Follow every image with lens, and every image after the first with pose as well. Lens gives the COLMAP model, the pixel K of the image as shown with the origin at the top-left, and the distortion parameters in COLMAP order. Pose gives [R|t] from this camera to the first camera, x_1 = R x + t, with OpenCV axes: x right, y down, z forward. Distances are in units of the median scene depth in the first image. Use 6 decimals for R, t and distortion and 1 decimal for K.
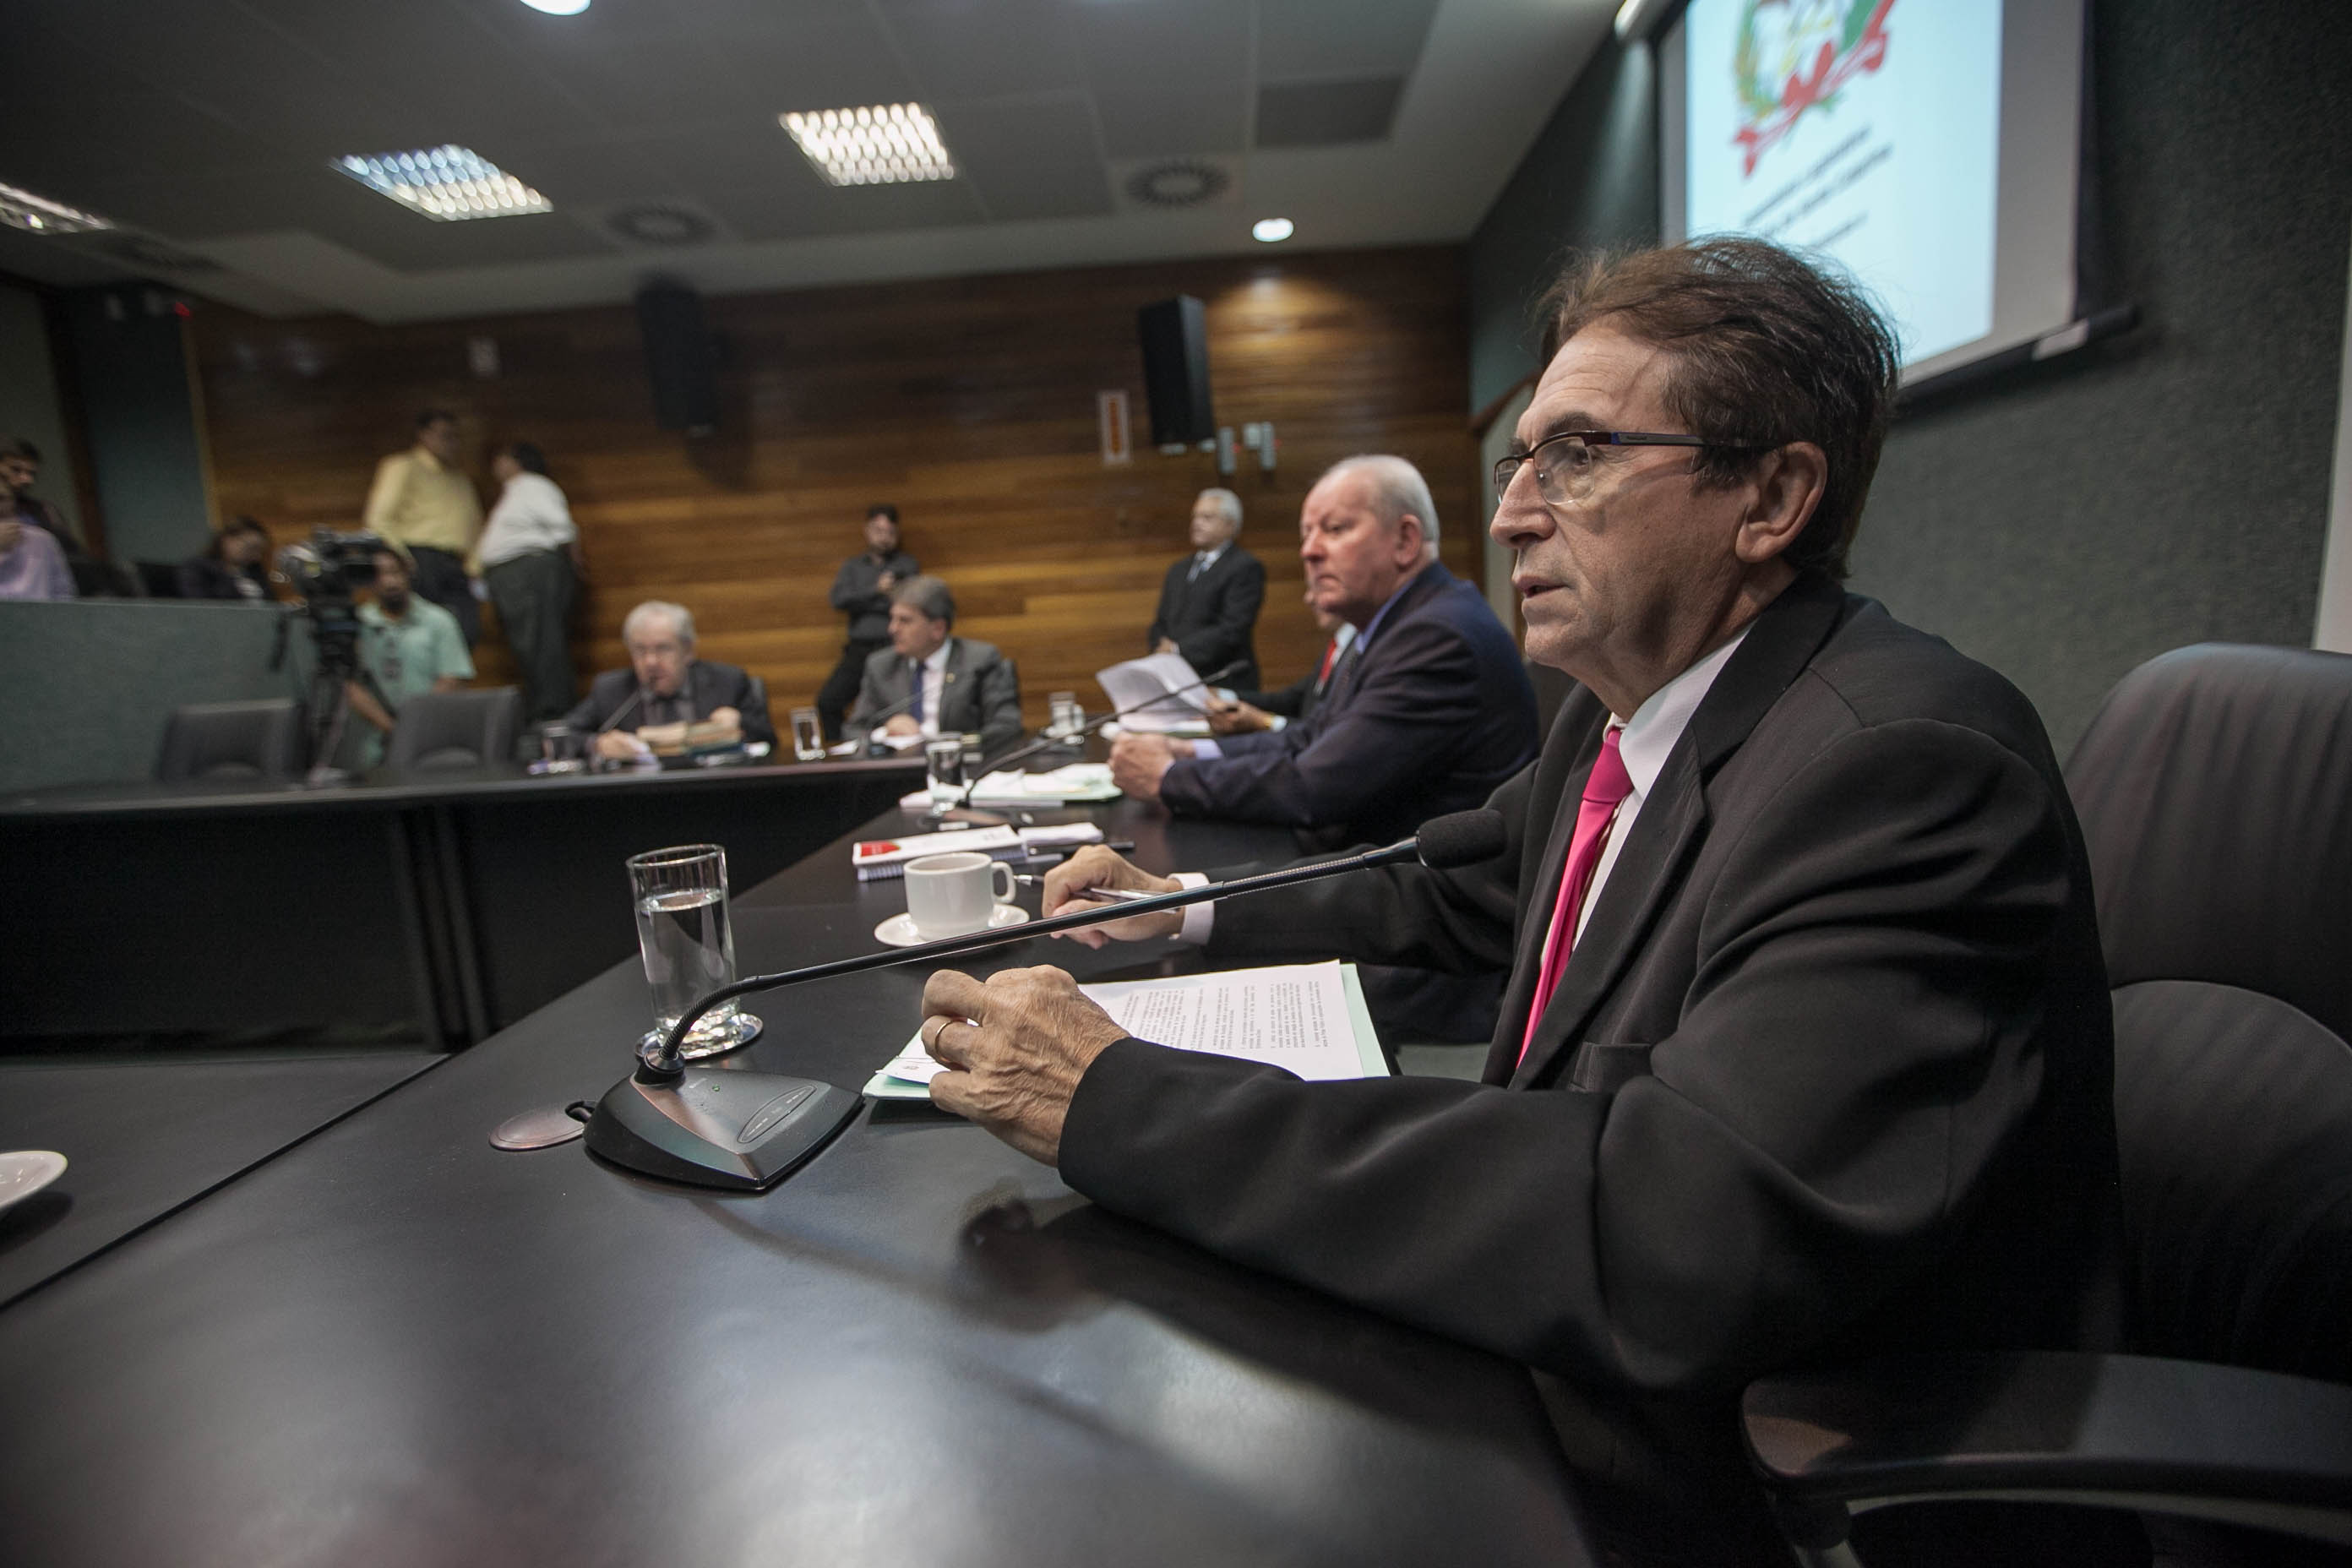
lens RADIAL K [[1080.1, 0, 1180.2], [0, 1080.1, 794.7], [0, 0, 1]] dist [-0.039489, 0.011975]
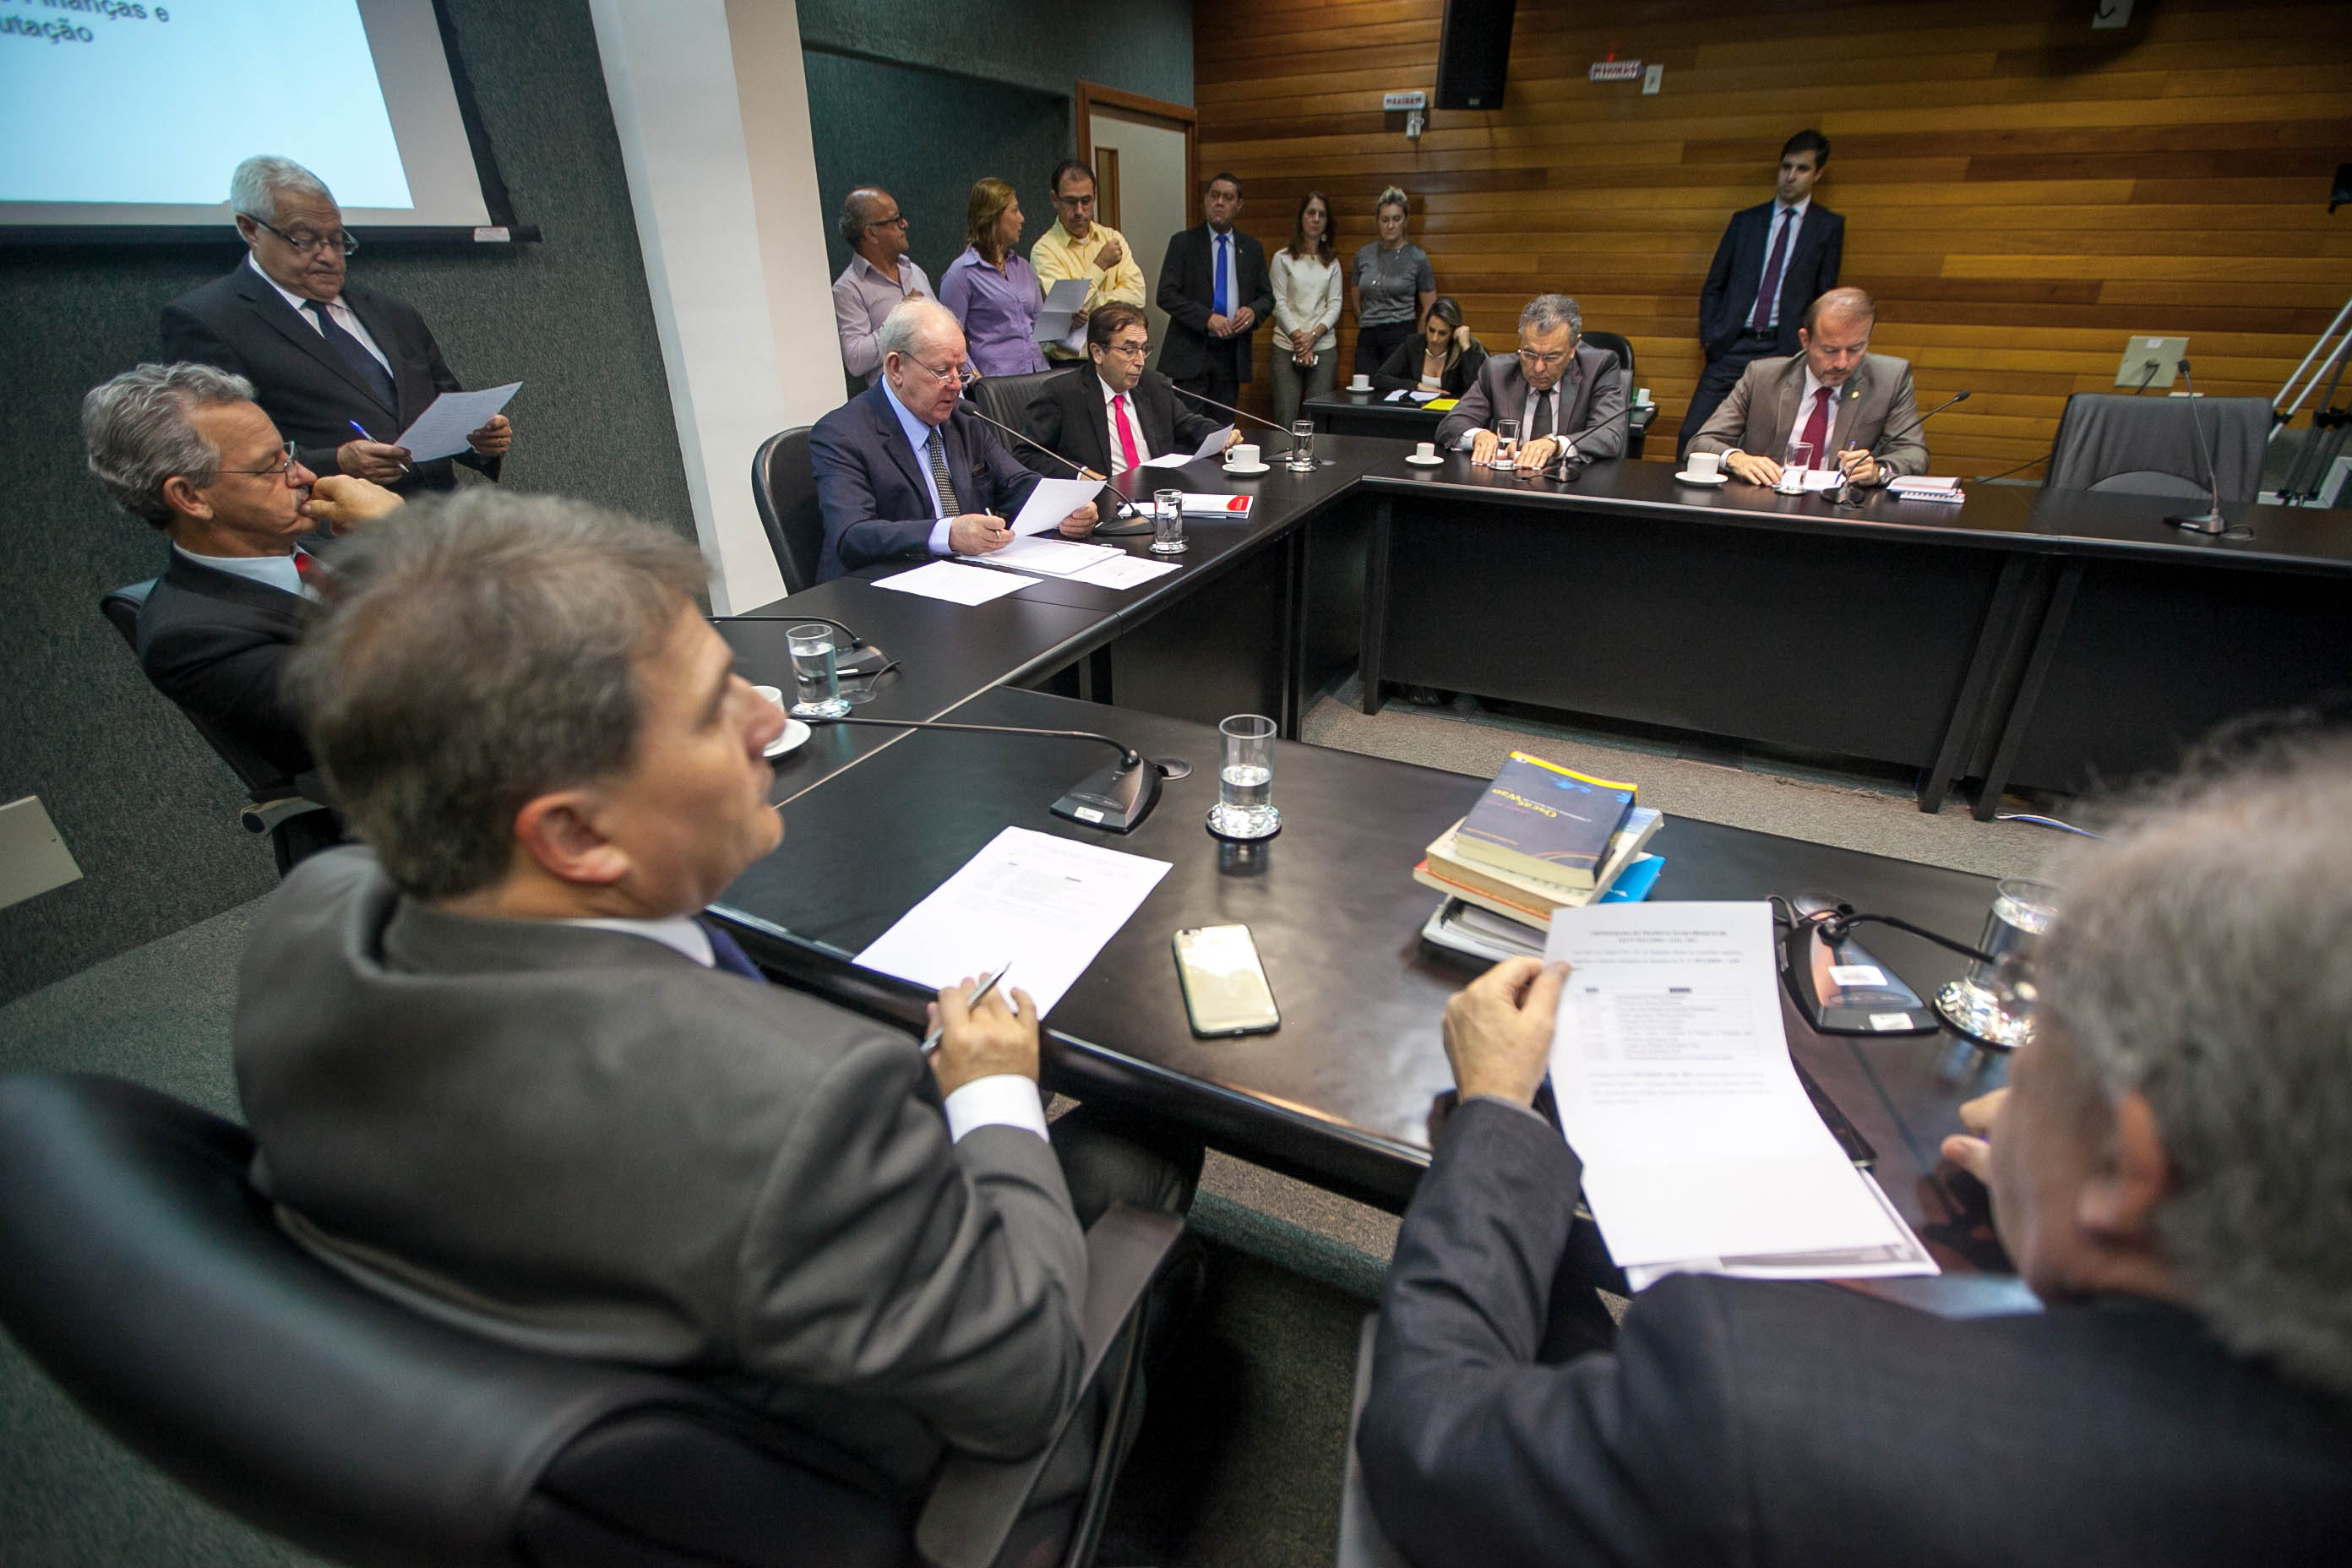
lens RADIAL K [[1080.1, 0, 1174.8], [0, 1080.1, 787.5], [0, 0, 1]] dist [-0.039489, 0.011975]
pose [[-0.905037, -0.121076, 0.407735, -0.988767], [0.130353, 0.833540, 0.536860, -0.561684], [-0.404864, 0.539028, -0.738603, 2.677762]]
